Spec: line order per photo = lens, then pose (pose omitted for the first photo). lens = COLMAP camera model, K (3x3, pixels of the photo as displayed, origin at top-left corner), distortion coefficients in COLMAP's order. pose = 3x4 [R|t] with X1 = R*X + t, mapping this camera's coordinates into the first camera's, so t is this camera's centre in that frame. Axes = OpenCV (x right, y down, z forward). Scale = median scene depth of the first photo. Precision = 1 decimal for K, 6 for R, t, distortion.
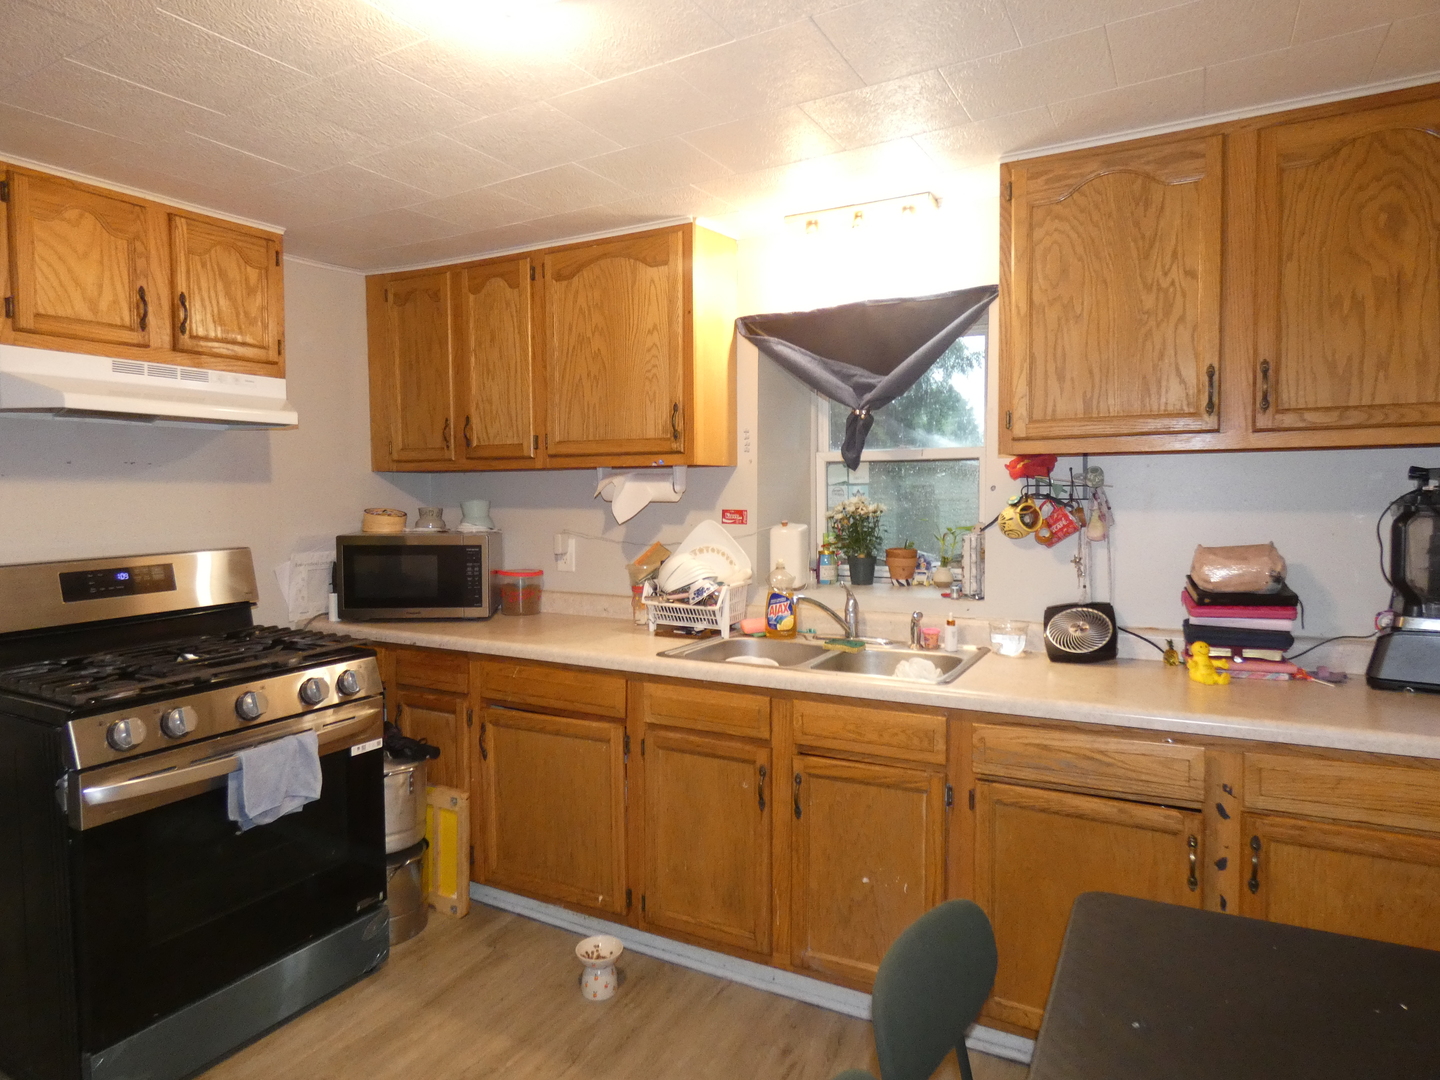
lens RADIAL K [[878.6, 0, 720.0], [0, 878.6, 540.0], [0, 0, 1]] dist [0.018222, -0.008218]
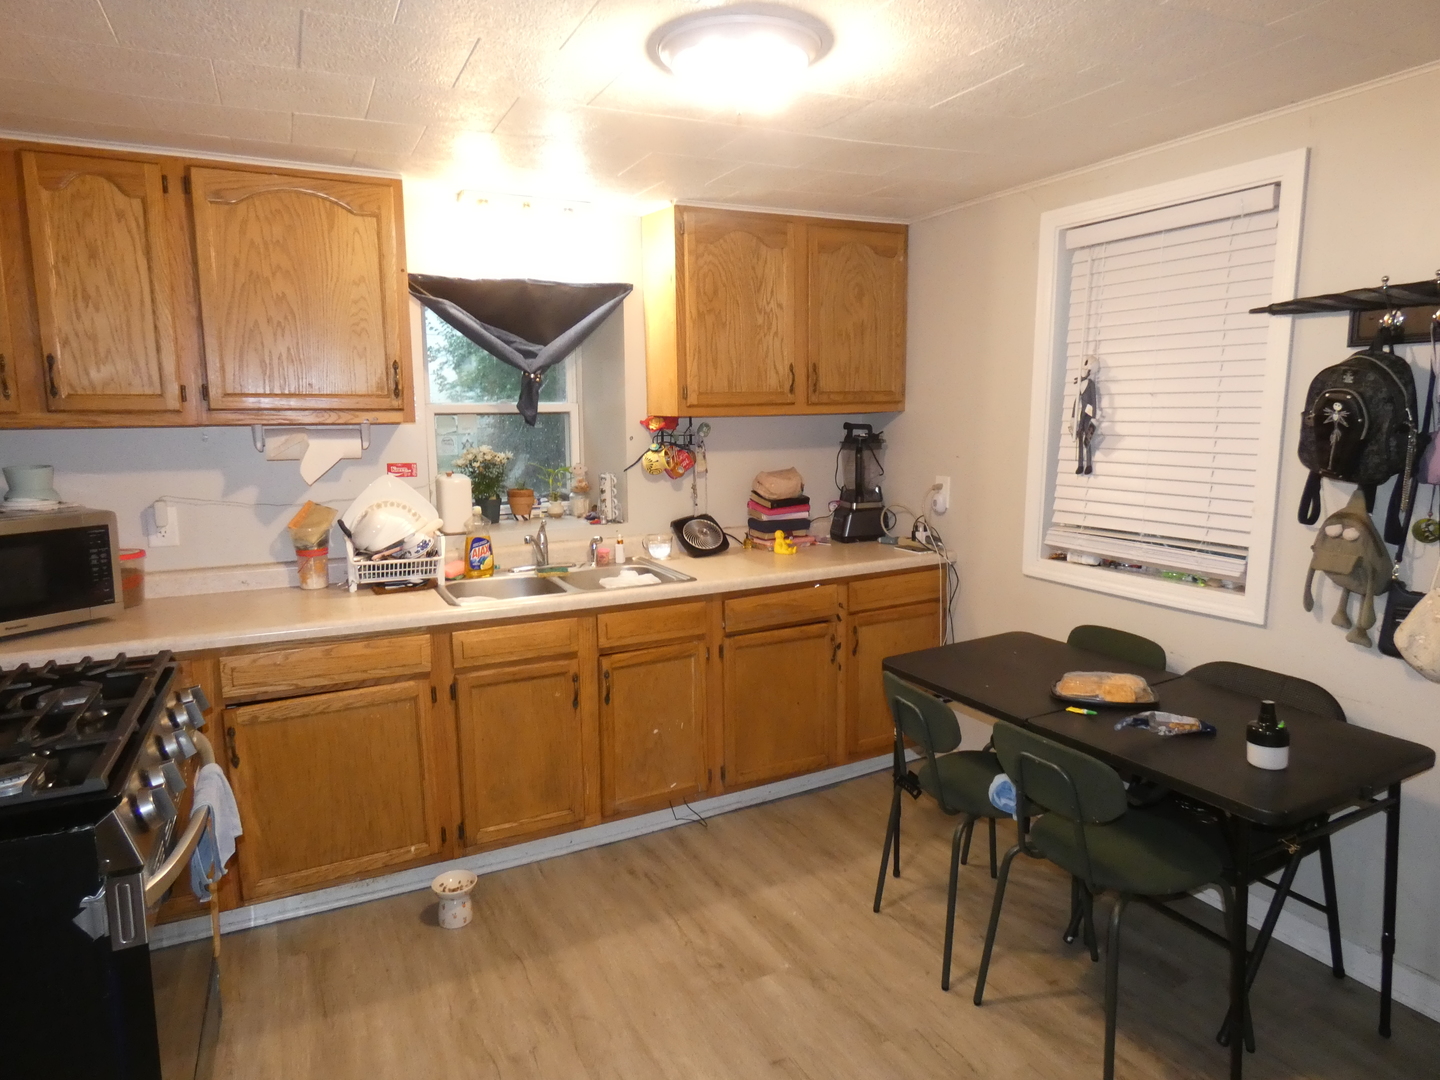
lens RADIAL K [[878.6, 0, 720.0], [0, 878.6, 540.0], [0, 0, 1]] dist [0.018222, -0.008218]
pose [[0.565494, -0.123916, 0.815390, -0.729412], [0.051832, 0.992034, 0.114815, -0.051875], [-0.823122, -0.022664, 0.567412, 0.126864]]
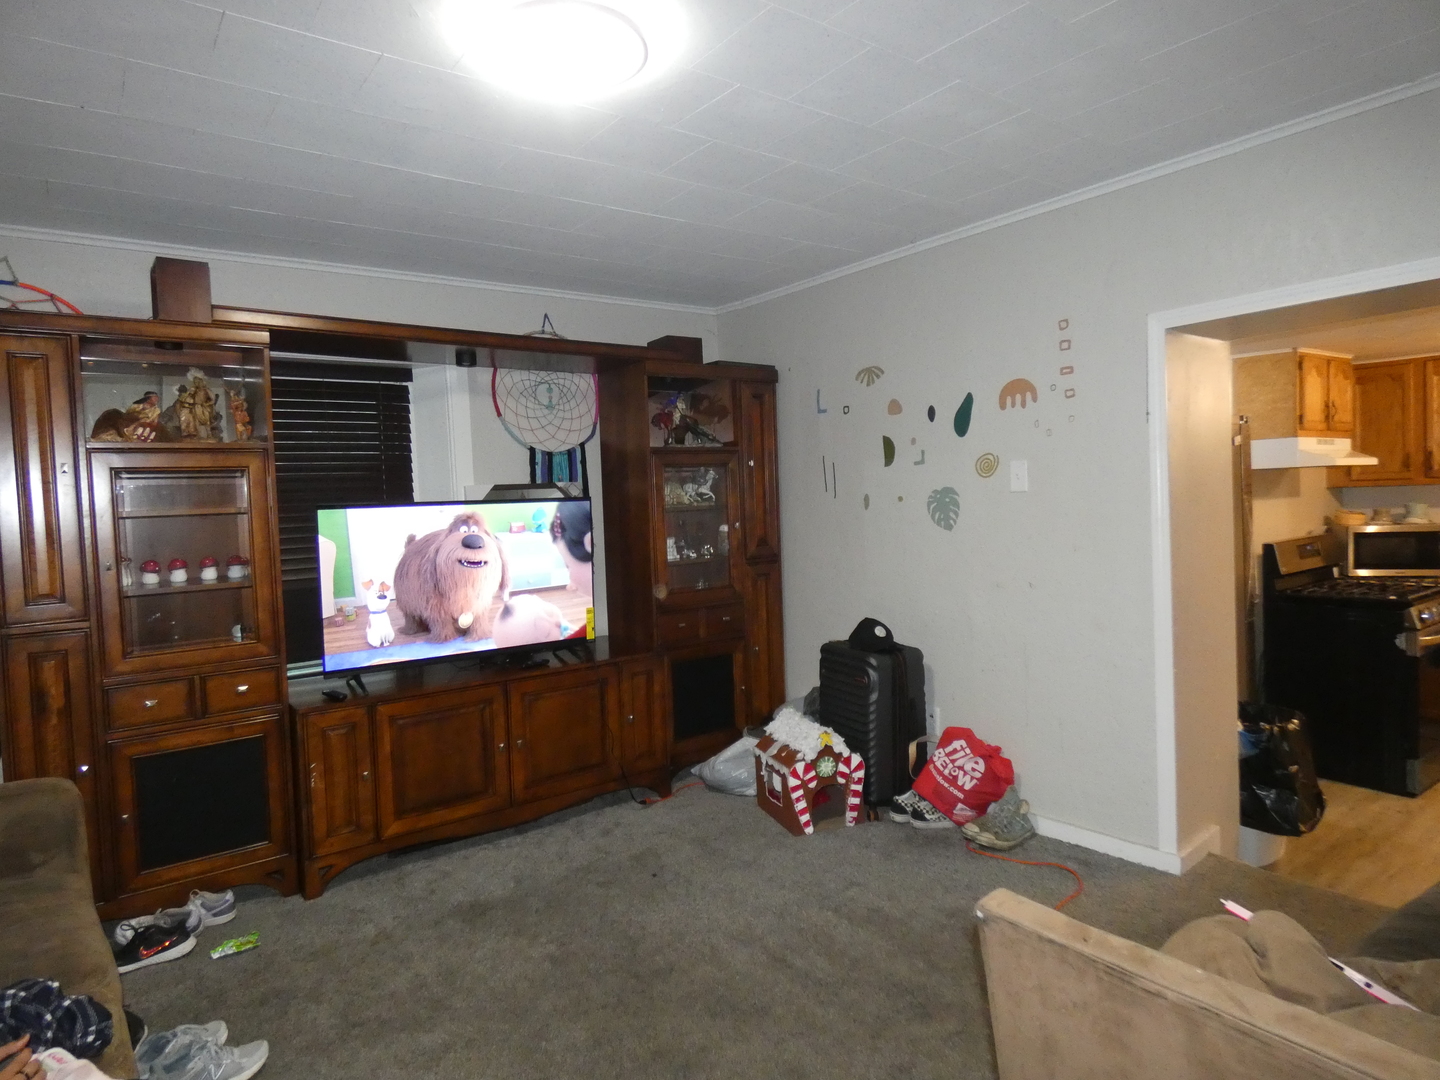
lens RADIAL K [[878.6, 0, 720.0], [0, 878.6, 540.0], [0, 0, 1]] dist [0.018222, -0.008218]
pose [[0.917155, -0.023657, -0.397827, -1.025504], [0.018900, 0.999695, -0.015875, 0.027877], [0.398082, 0.007041, 0.917323, -1.228911]]
